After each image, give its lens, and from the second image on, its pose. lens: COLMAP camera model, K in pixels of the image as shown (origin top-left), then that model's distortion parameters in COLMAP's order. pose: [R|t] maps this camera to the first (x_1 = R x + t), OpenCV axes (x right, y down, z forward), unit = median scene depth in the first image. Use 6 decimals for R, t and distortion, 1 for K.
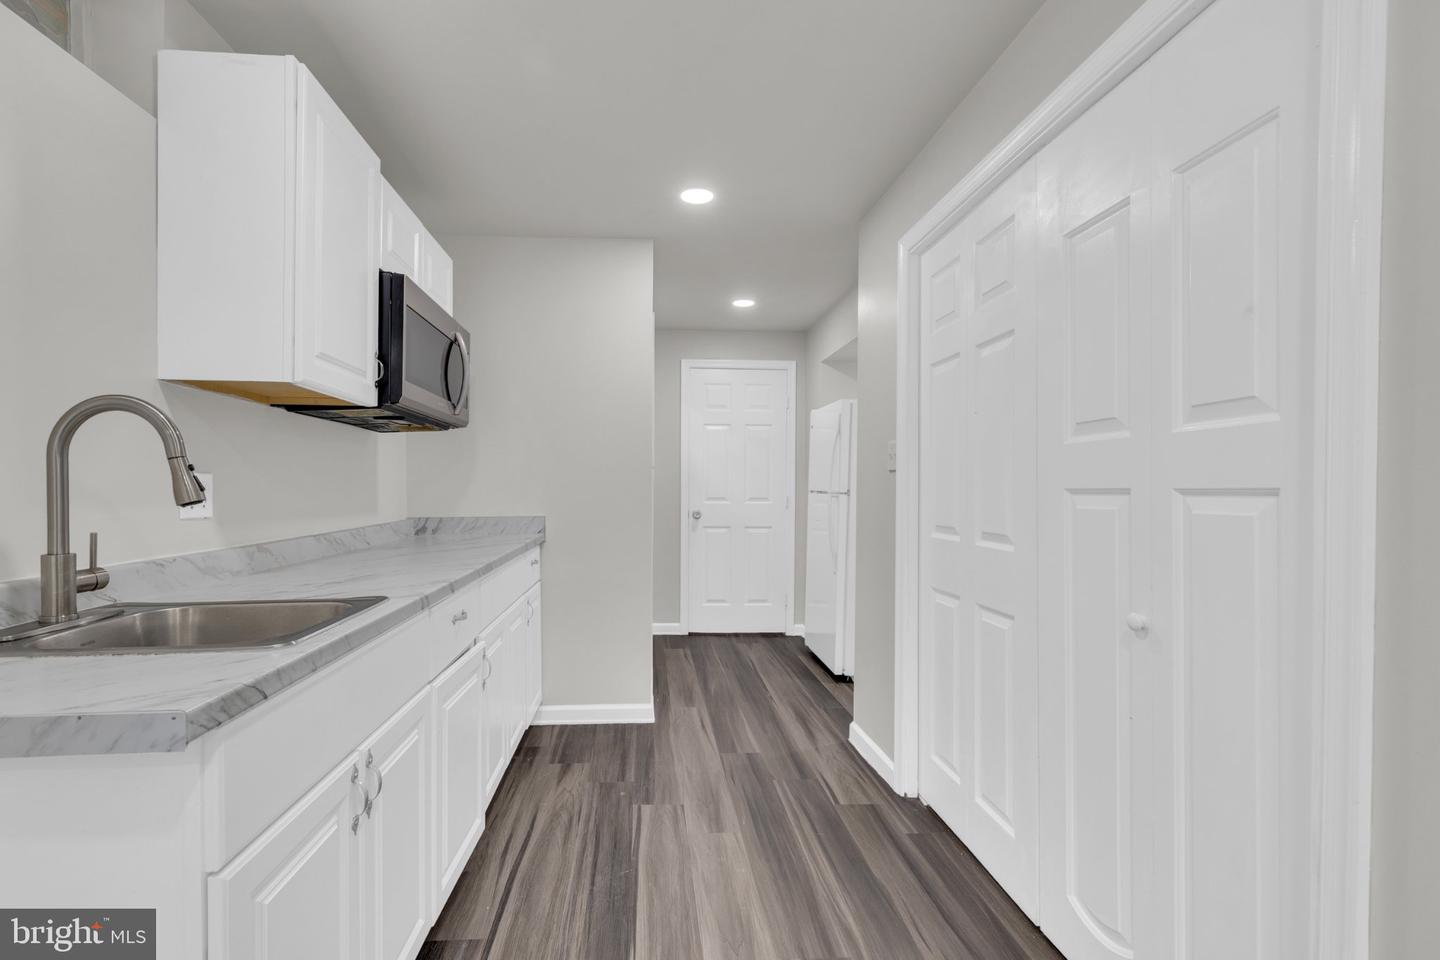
lens RADIAL K [[658.6, 0, 718.2], [0, 658.6, 485.5], [0, 0, 1]] dist [-0.001164, 0.000711]
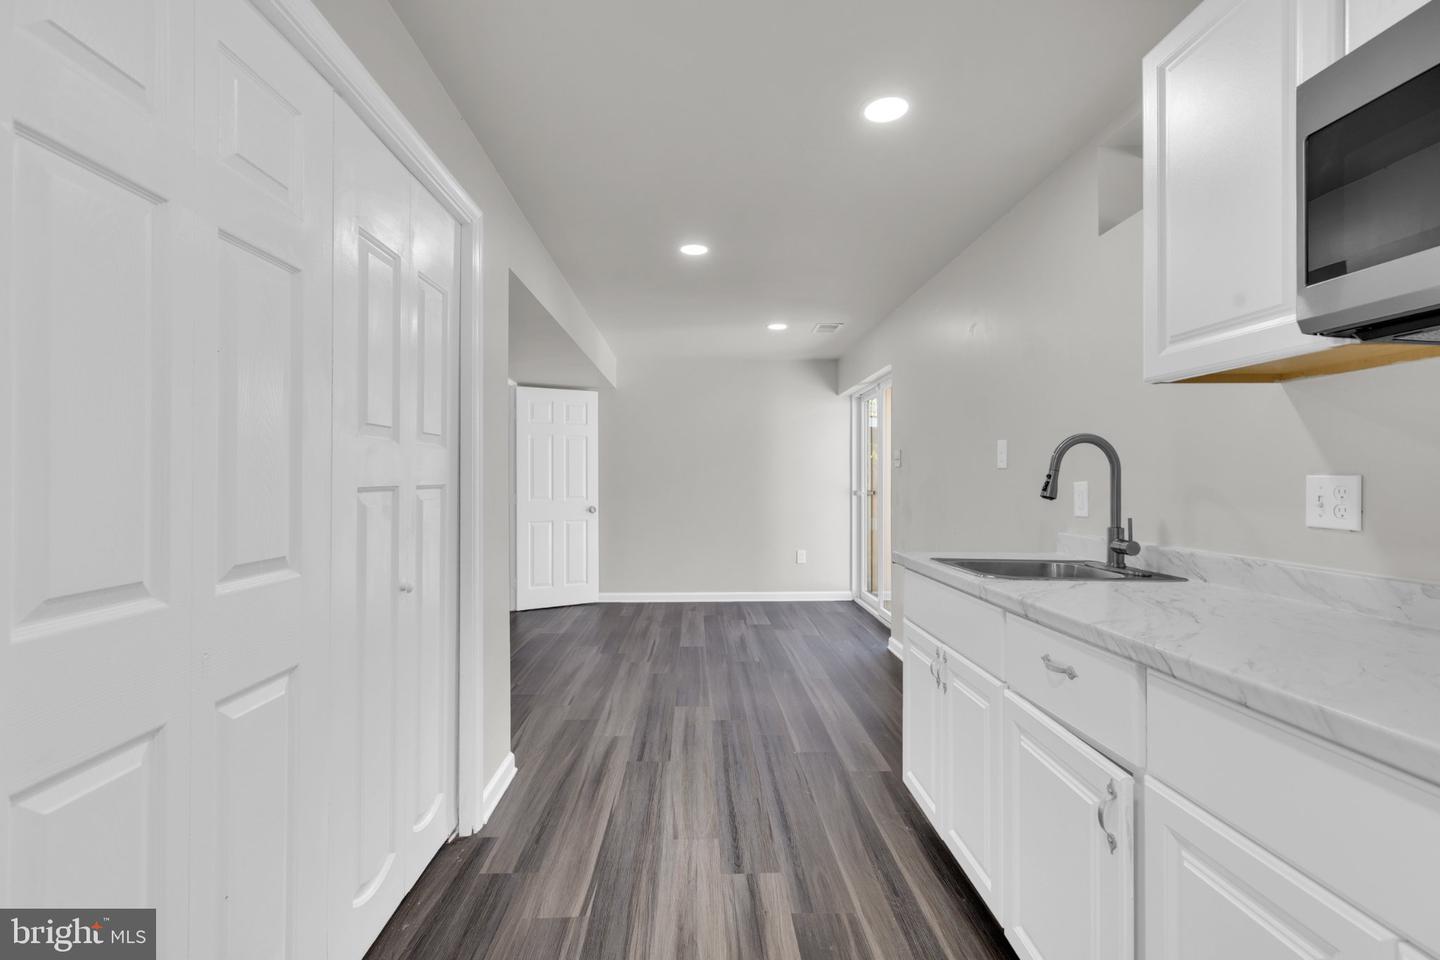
lens RADIAL K [[658.6, 0, 719.4], [0, 658.6, 480.0], [0, 0, 1]] dist [-0.001164, 0.000711]
pose [[-0.996085, -0.004857, 0.088270, -0.104017], [-0.004859, 0.999988, 0.000192, -0.012783], [-0.088270, -0.000238, -0.996097, 2.422489]]
